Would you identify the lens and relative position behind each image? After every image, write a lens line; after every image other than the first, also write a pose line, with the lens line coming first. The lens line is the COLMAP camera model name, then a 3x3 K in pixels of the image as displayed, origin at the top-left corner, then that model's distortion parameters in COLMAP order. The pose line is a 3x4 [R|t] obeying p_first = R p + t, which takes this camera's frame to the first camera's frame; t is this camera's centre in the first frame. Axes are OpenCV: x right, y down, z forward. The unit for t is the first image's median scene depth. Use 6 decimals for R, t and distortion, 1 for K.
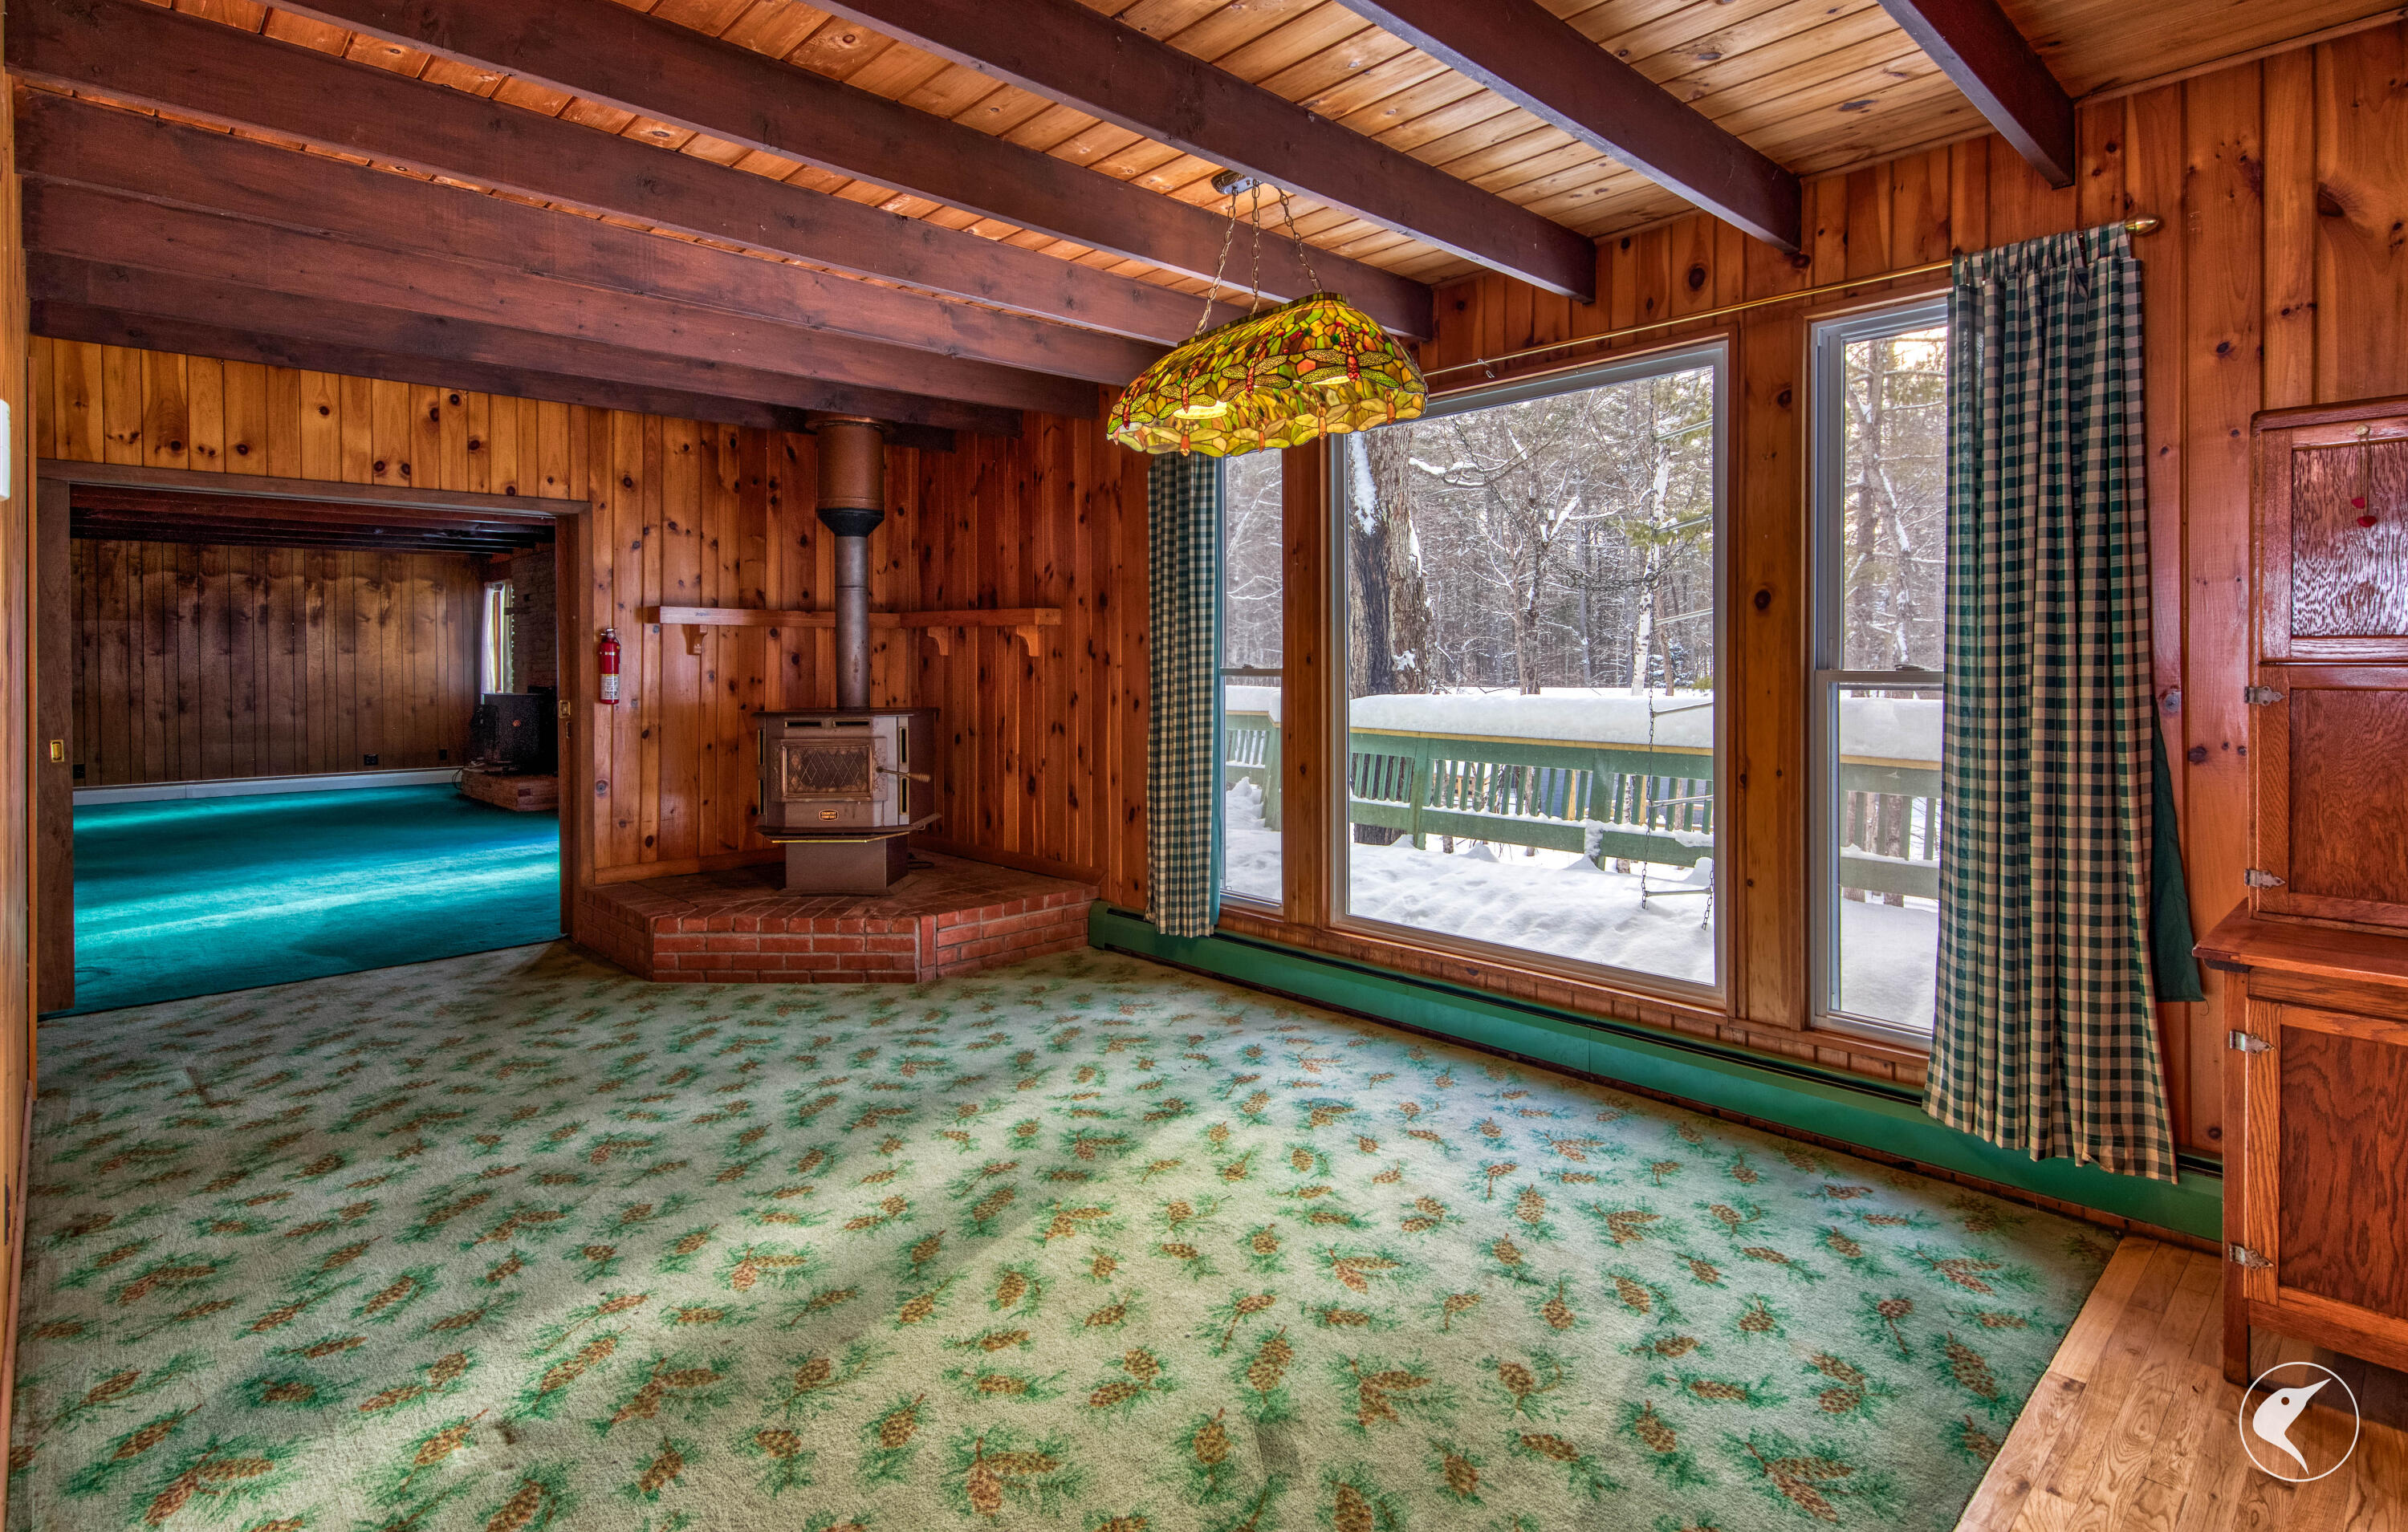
lens RADIAL K [[1189.2, 0, 1178.0], [0, 1189.2, 668.3], [0, 0, 1]] dist [0.001120, -0.000985]
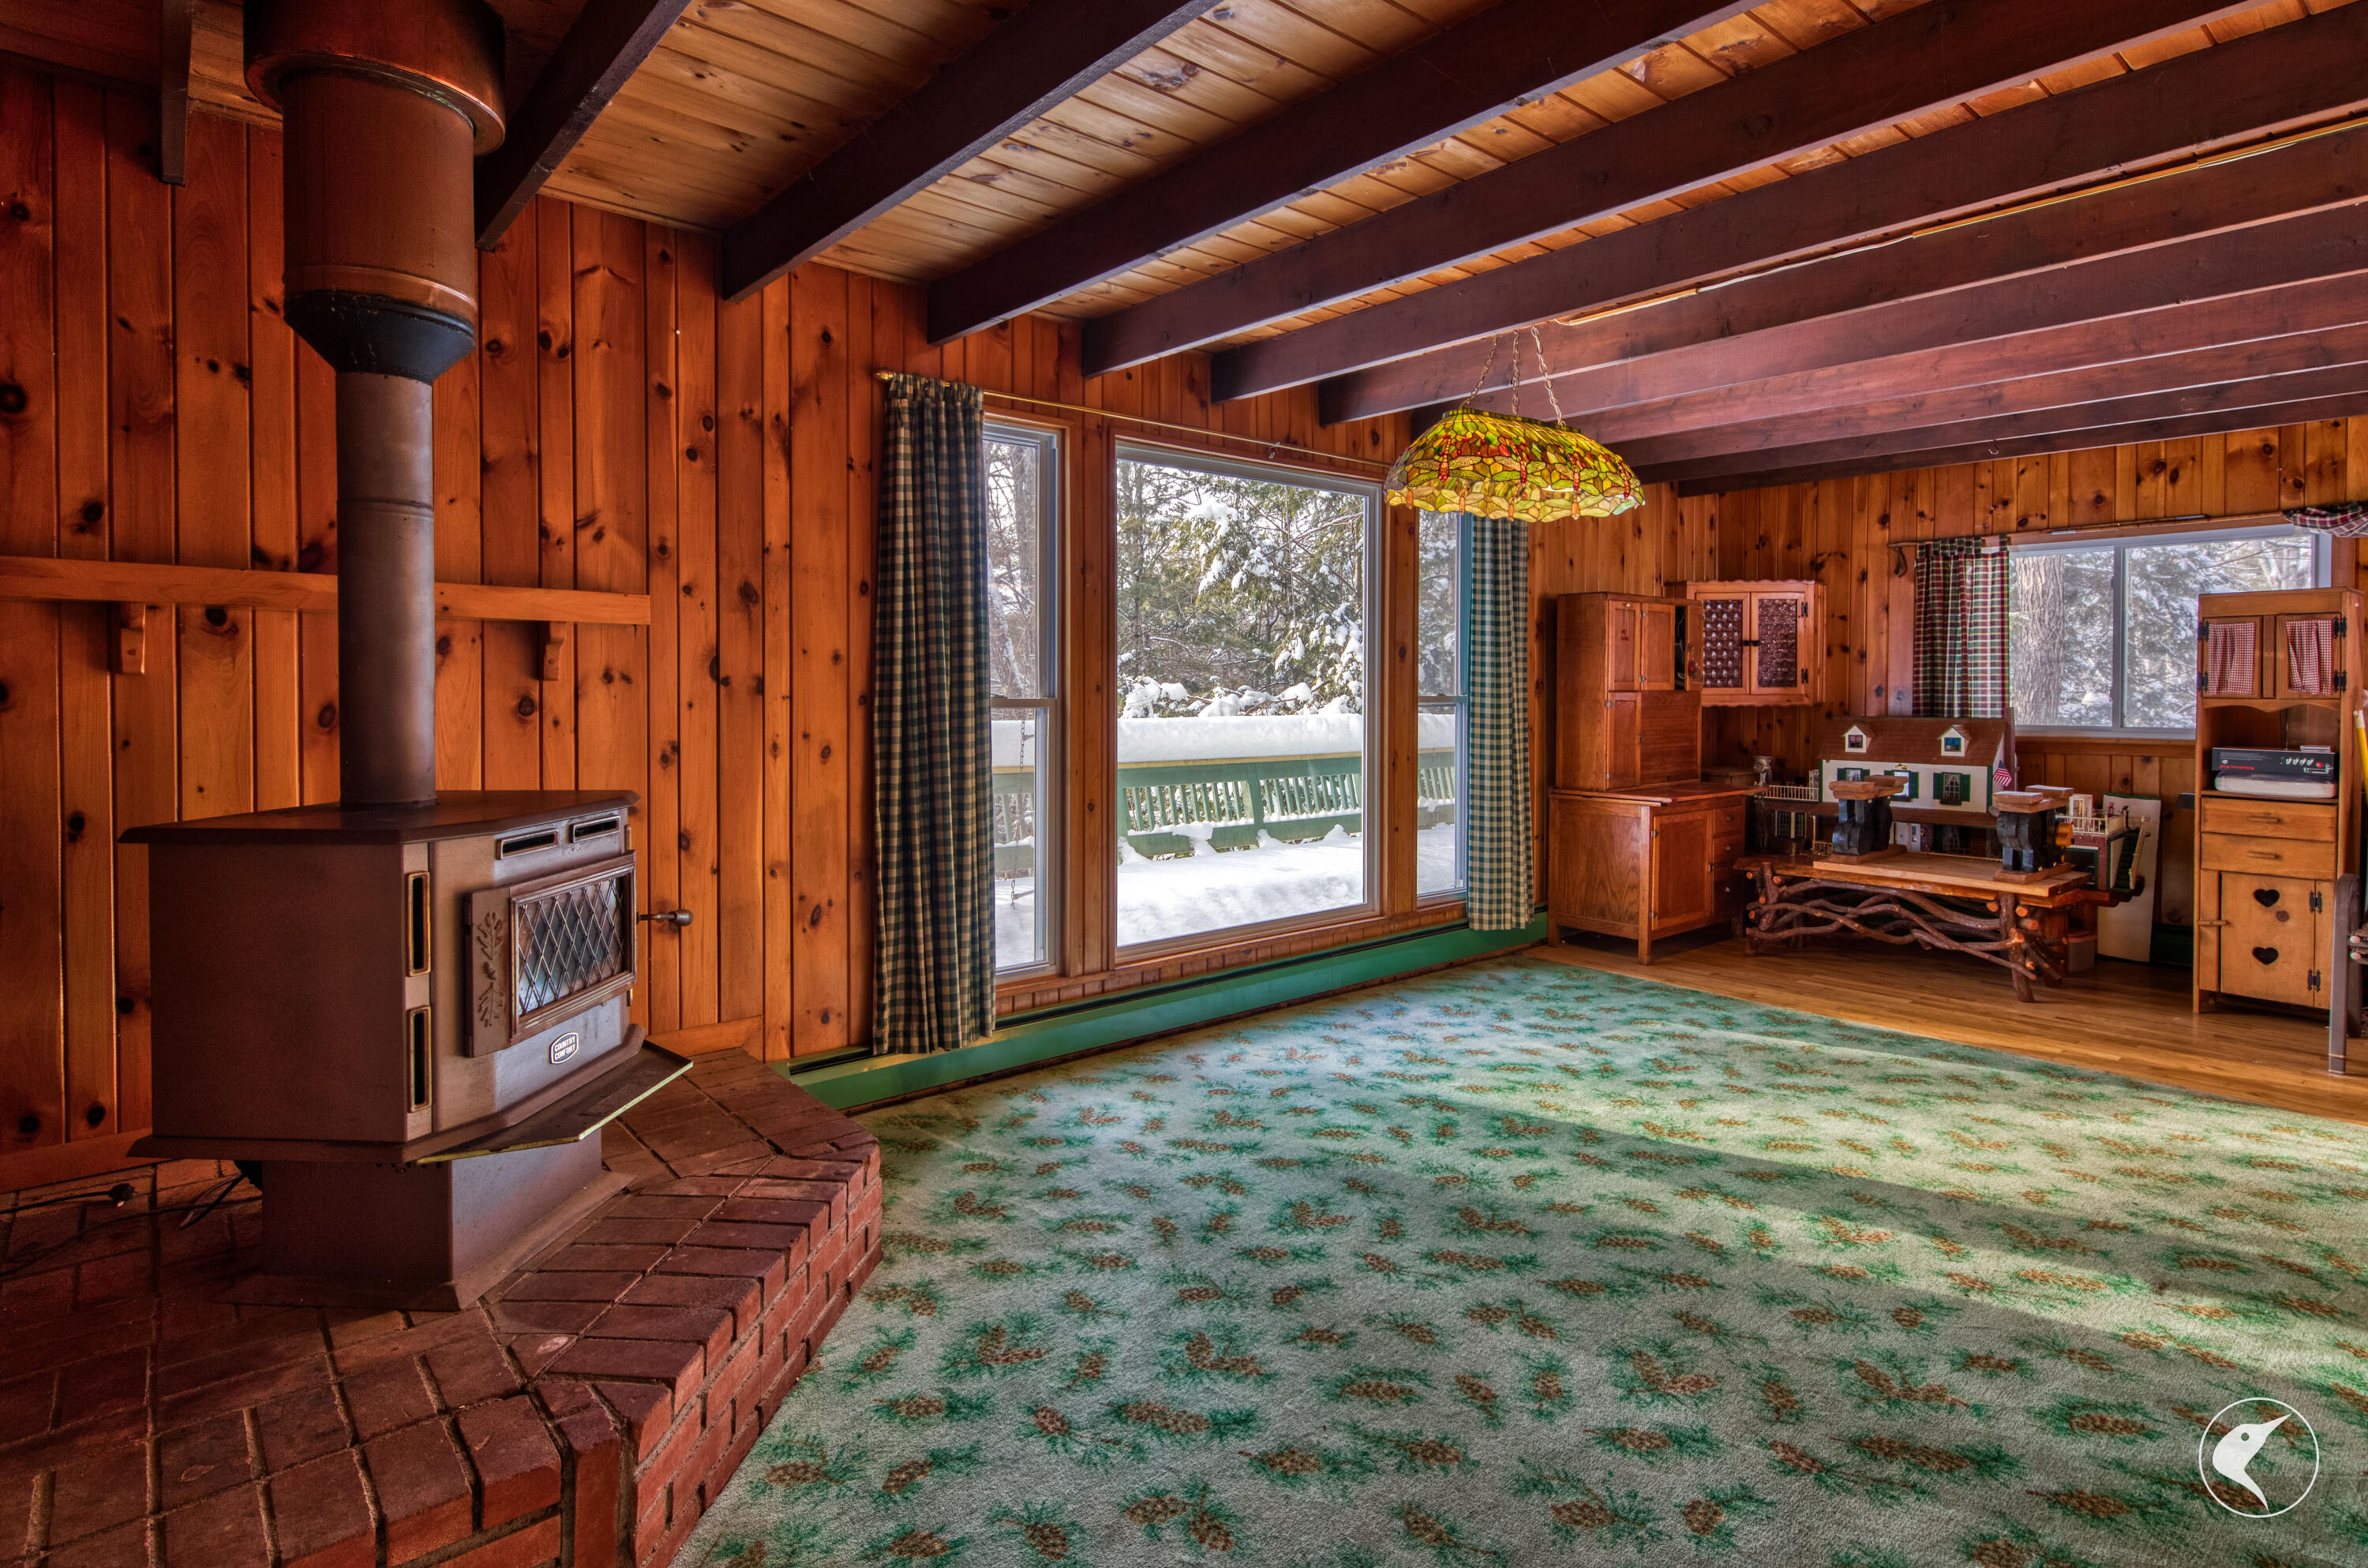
lens RADIAL K [[1227.3, 0, 1183.4], [0, 1227.3, 707.2], [0, 0, 1]] dist [0.017274, -0.004761]
pose [[0.030661, -0.008024, 0.999498, -1.165743], [0.000819, 0.999968, 0.008002, -0.003644], [-0.999530, 0.000573, 0.030666, 1.210483]]
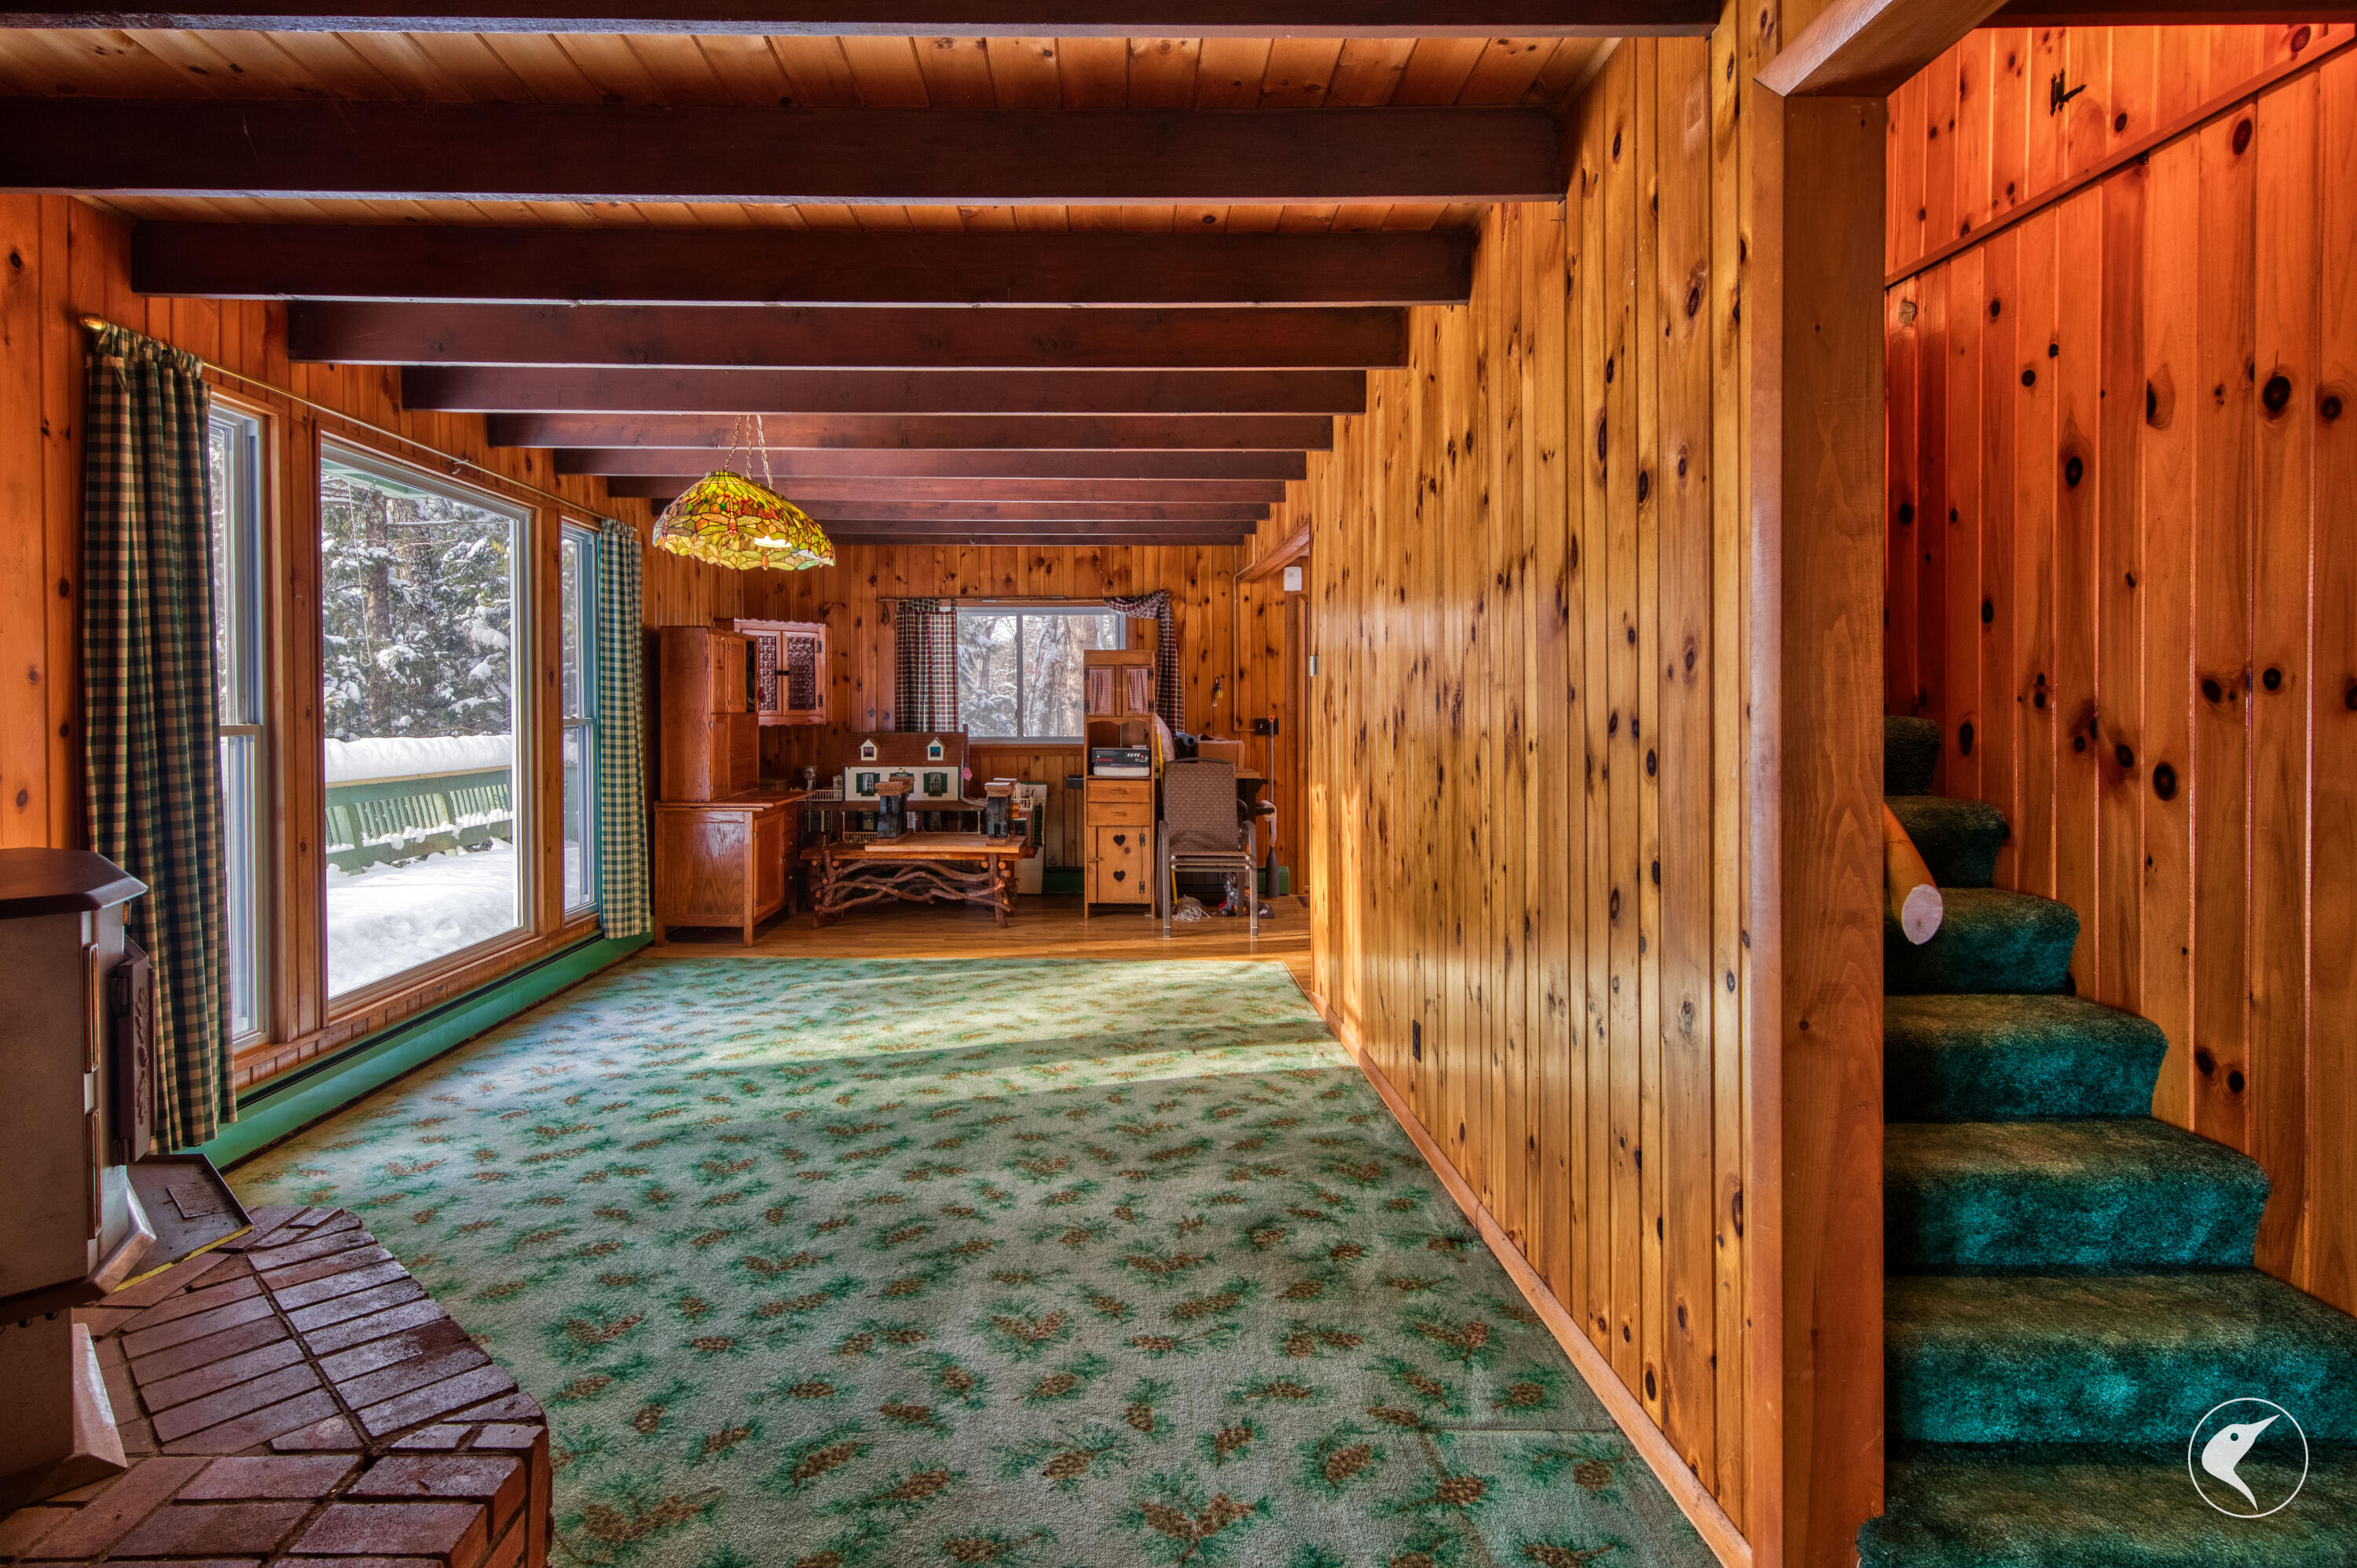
lens RADIAL K [[1221.7, 0, 1117.2], [0, 1221.7, 730.0], [0, 0, 1]] dist [0.017274, -0.004761]
pose [[-0.746873, -0.003965, 0.664955, -1.208603], [0.007170, 0.999876, 0.014015, -0.008228], [-0.664928, 0.015235, -0.746752, 1.704338]]
